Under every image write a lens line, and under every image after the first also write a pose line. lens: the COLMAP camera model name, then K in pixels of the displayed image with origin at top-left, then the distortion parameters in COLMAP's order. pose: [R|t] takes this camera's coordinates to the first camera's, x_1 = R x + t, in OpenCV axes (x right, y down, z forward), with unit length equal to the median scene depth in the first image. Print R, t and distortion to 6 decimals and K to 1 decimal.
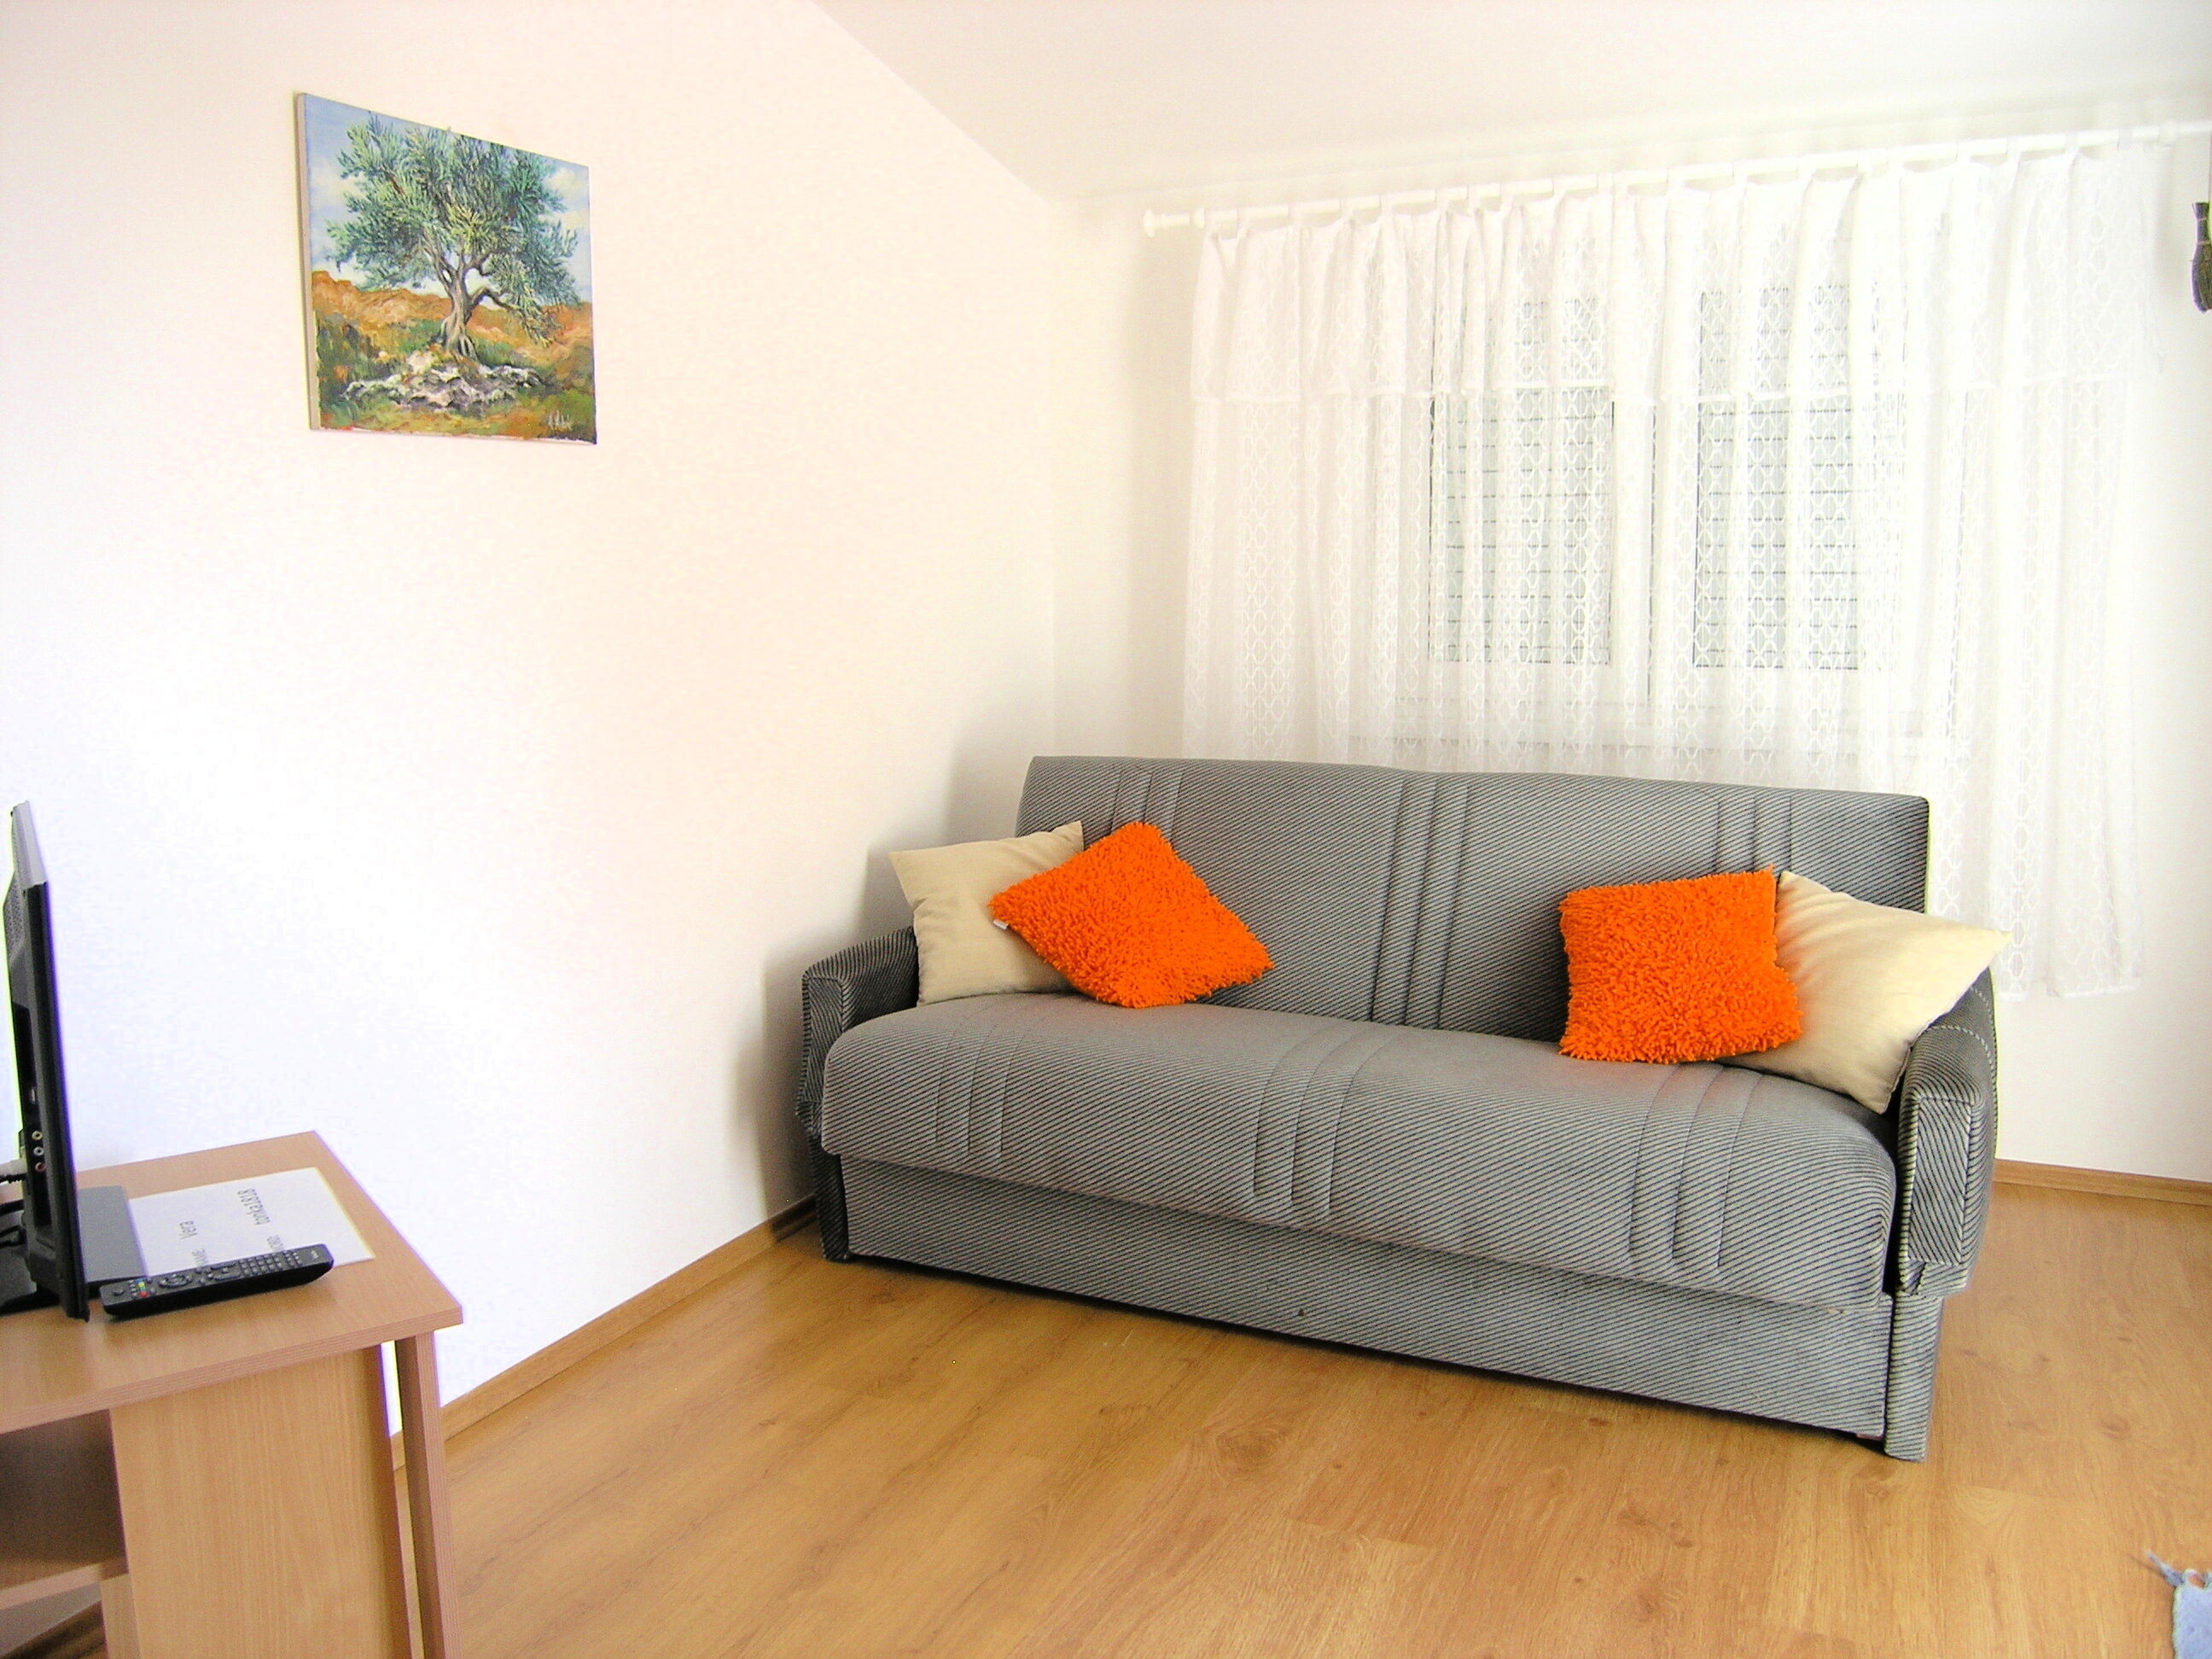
lens RADIAL K [[1780.3, 0, 1094.8], [0, 1780.3, 819.6], [0, 0, 1]] dist [-0.111771, 0.054596]
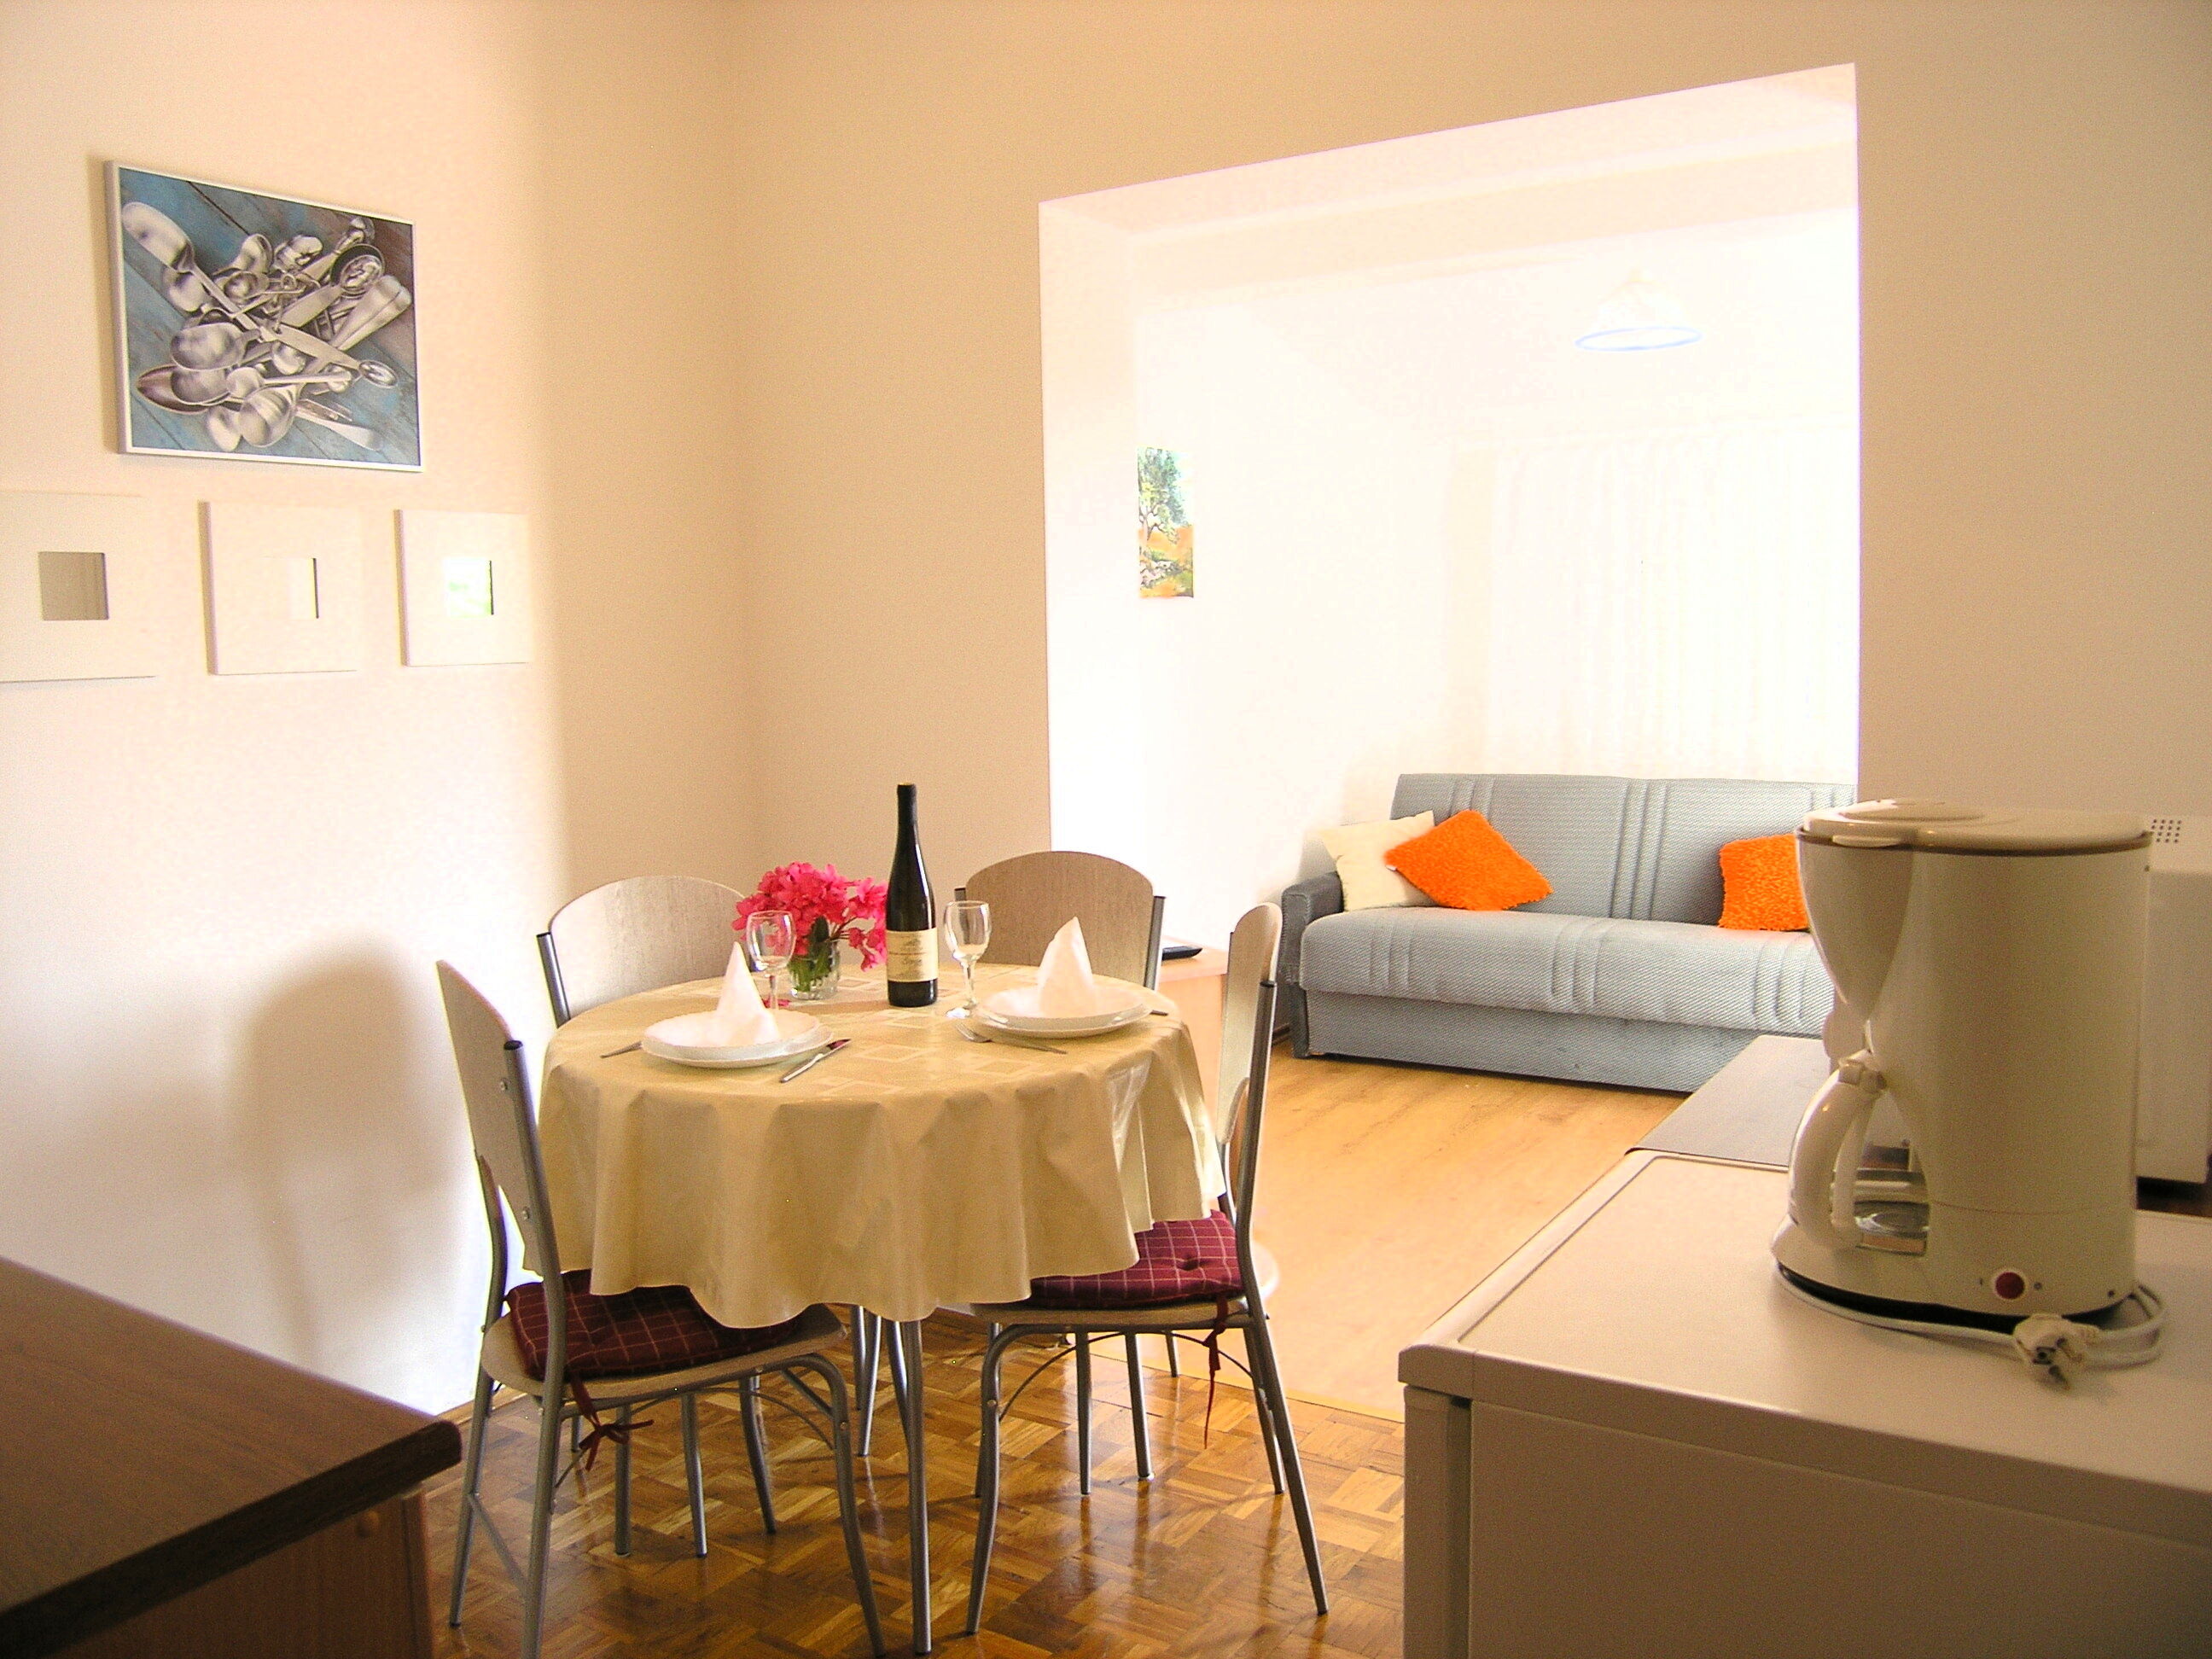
lens RADIAL K [[1780.3, 0, 1094.8], [0, 1780.3, 819.6], [0, 0, 1]] dist [-0.111771, 0.054596]
pose [[0.994051, -0.001315, -0.108904, -0.201650], [-0.003299, 0.999105, -0.042180, 0.114612], [0.108862, 0.042288, 0.993157, -0.986193]]
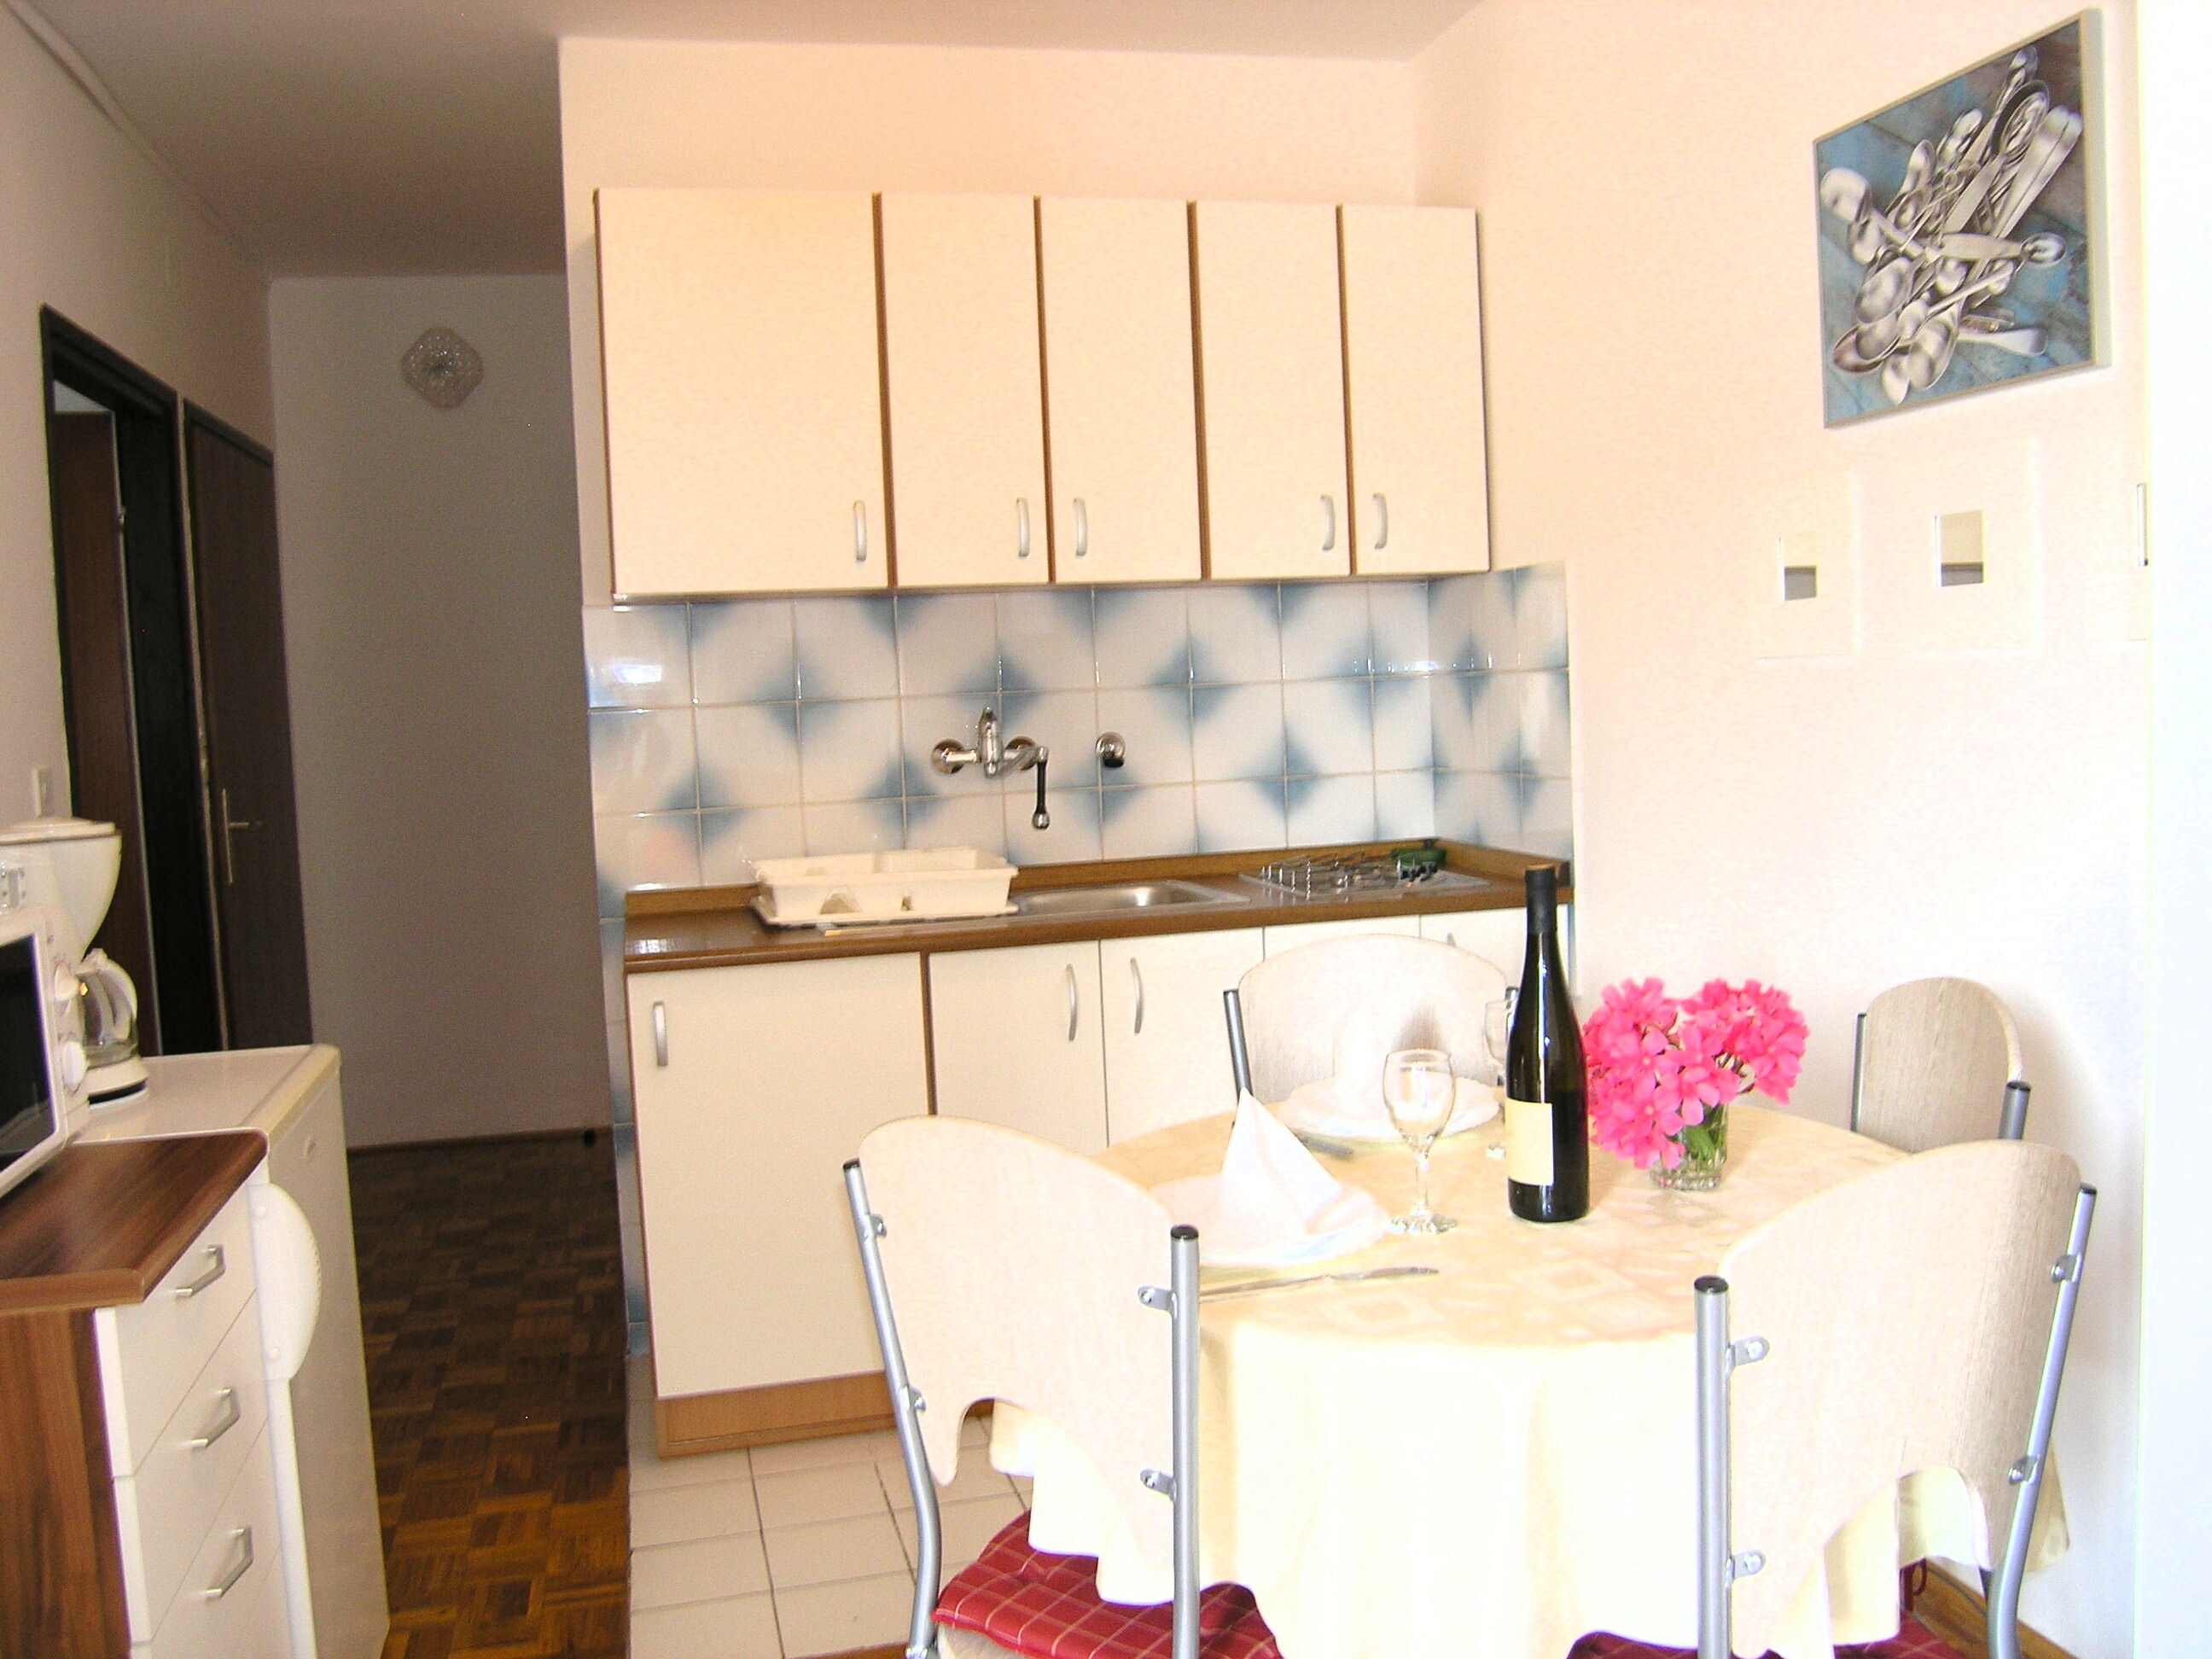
lens RADIAL K [[1780.3, 0, 1094.8], [0, 1780.3, 819.6], [0, 0, 1]] dist [-0.111771, 0.054596]
pose [[-0.752508, 0.093015, -0.651981, 0.135168], [-0.040611, 0.981539, 0.186903, -0.091105], [0.657330, 0.167124, -0.734838, 0.460705]]
